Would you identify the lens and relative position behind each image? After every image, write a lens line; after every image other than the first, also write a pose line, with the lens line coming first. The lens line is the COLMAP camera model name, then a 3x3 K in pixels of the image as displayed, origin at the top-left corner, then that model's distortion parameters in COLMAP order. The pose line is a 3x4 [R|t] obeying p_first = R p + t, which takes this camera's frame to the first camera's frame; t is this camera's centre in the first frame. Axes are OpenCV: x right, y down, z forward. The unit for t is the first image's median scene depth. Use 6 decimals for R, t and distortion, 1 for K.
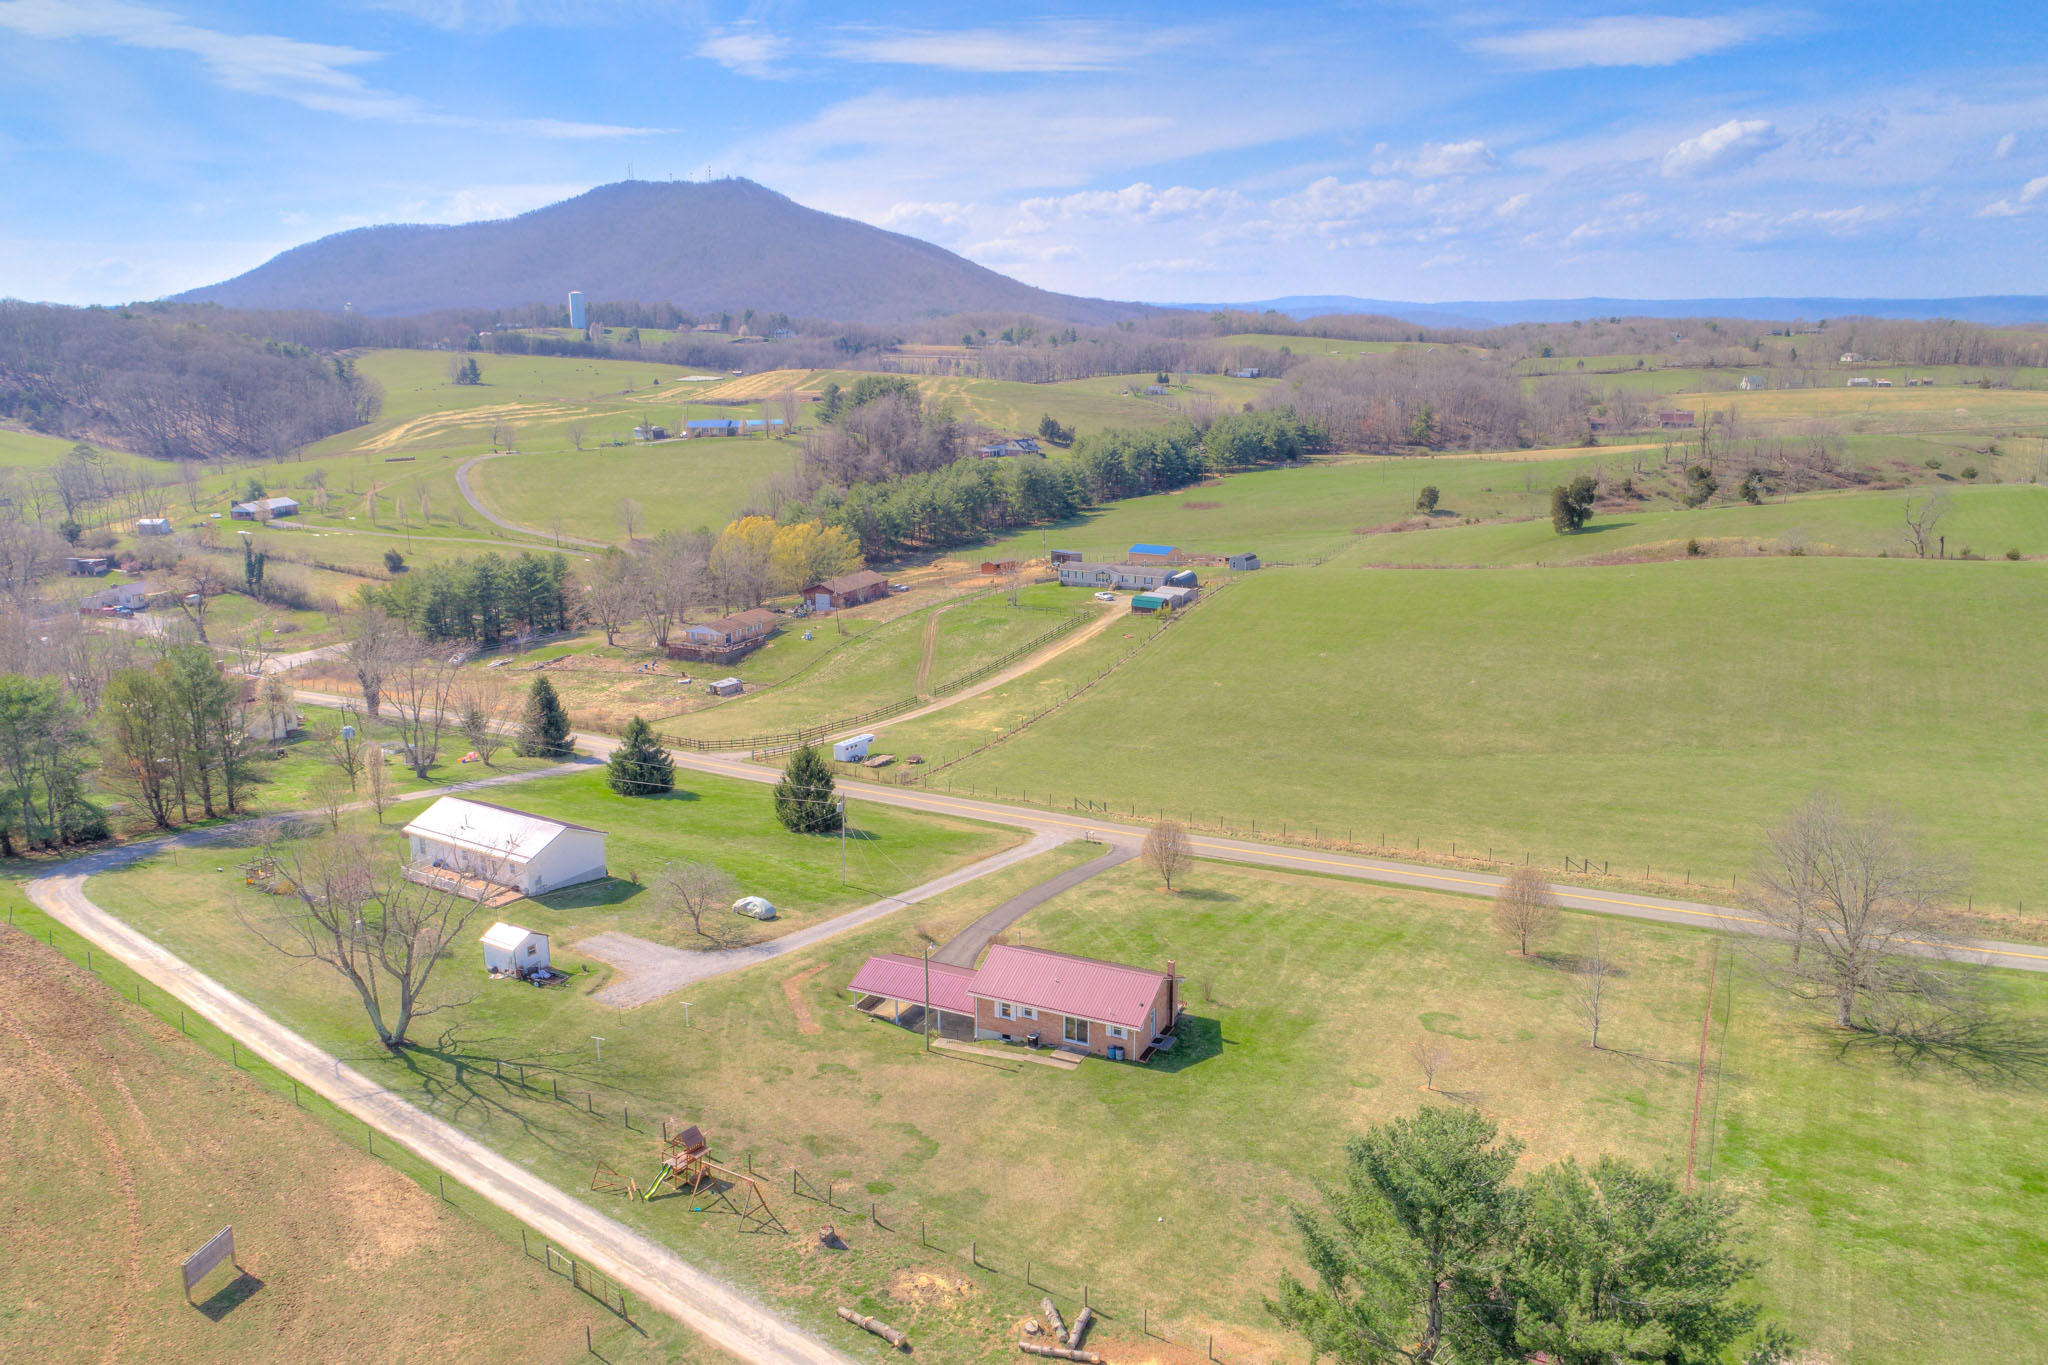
lens RADIAL K [[1463.8, 0, 1013.6], [0, 1463.8, 677.6], [0, 0, 1]] dist [0.010684, -0.004297]
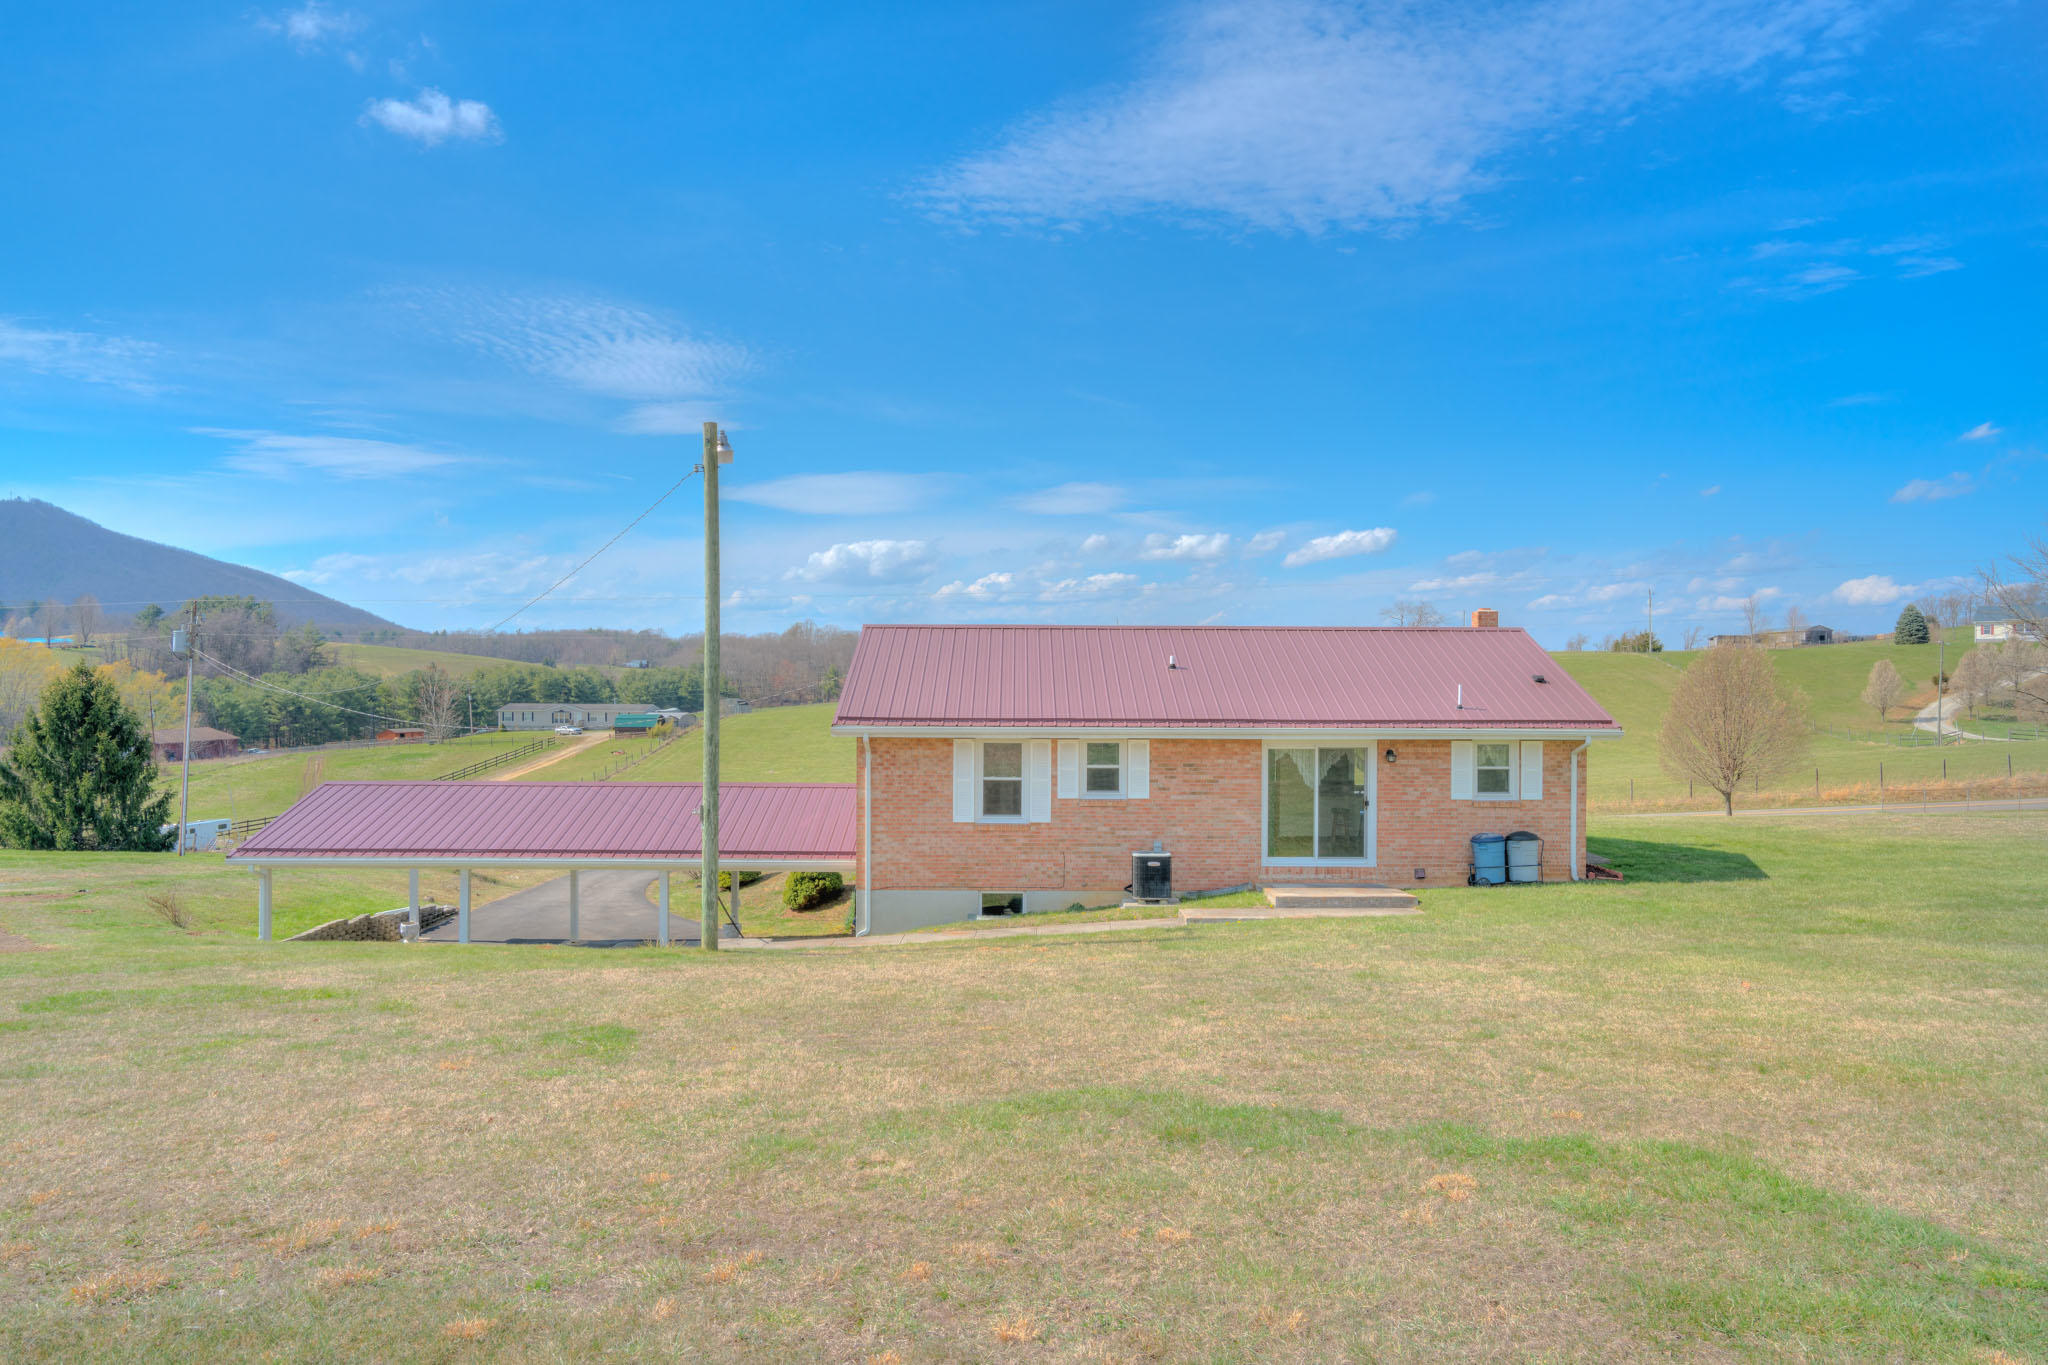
lens RADIAL K [[1359.0, 0, 1034.3], [0, 1359.0, 683.0], [0, 0, 1]] dist [-0.018141, 0.005720]
pose [[0.895541, 0.011505, 0.444831, -0.035000], [0.091013, 0.973797, -0.208415, 0.090024], [-0.435572, 0.227130, 0.871027, 0.278704]]
